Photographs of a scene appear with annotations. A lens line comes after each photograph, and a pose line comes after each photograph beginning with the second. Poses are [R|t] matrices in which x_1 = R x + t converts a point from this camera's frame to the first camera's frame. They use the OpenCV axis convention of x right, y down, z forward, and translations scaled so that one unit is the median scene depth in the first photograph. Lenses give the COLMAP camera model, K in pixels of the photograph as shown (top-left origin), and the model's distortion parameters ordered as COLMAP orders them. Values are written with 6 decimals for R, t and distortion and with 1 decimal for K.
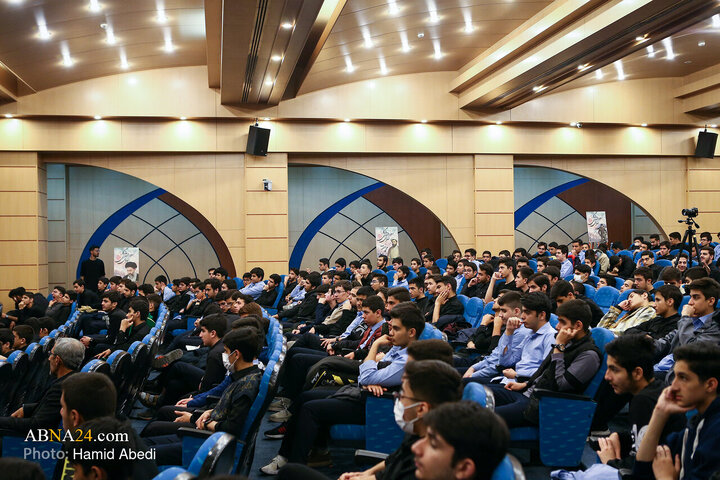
lens RADIAL K [[775.5, 0, 360.0], [0, 775.5, 240.0], [0, 0, 1]] dist [-0.065962, 0.000512]
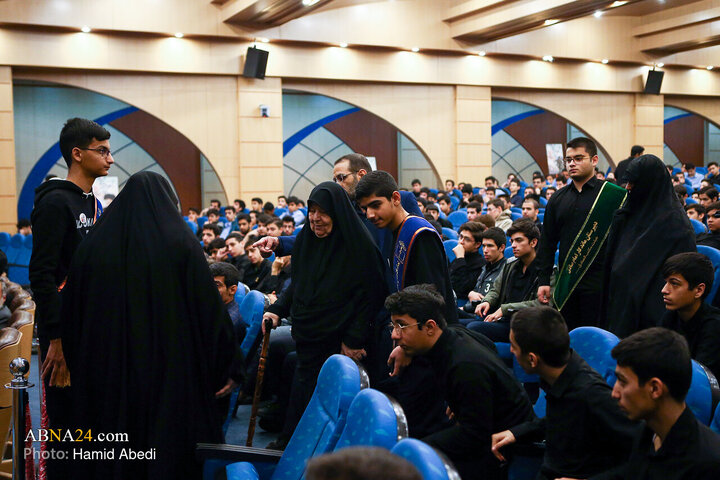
lens RADIAL K [[874.5, 0, 360.0], [0, 874.5, 240.0], [0, 0, 1]] dist [-0.026318, -0.042368]
pose [[0.960661, -0.015439, 0.277295, -0.290120], [-0.005593, 0.997176, 0.074895, 0.004977], [-0.277669, -0.073499, 0.957861, -0.059643]]
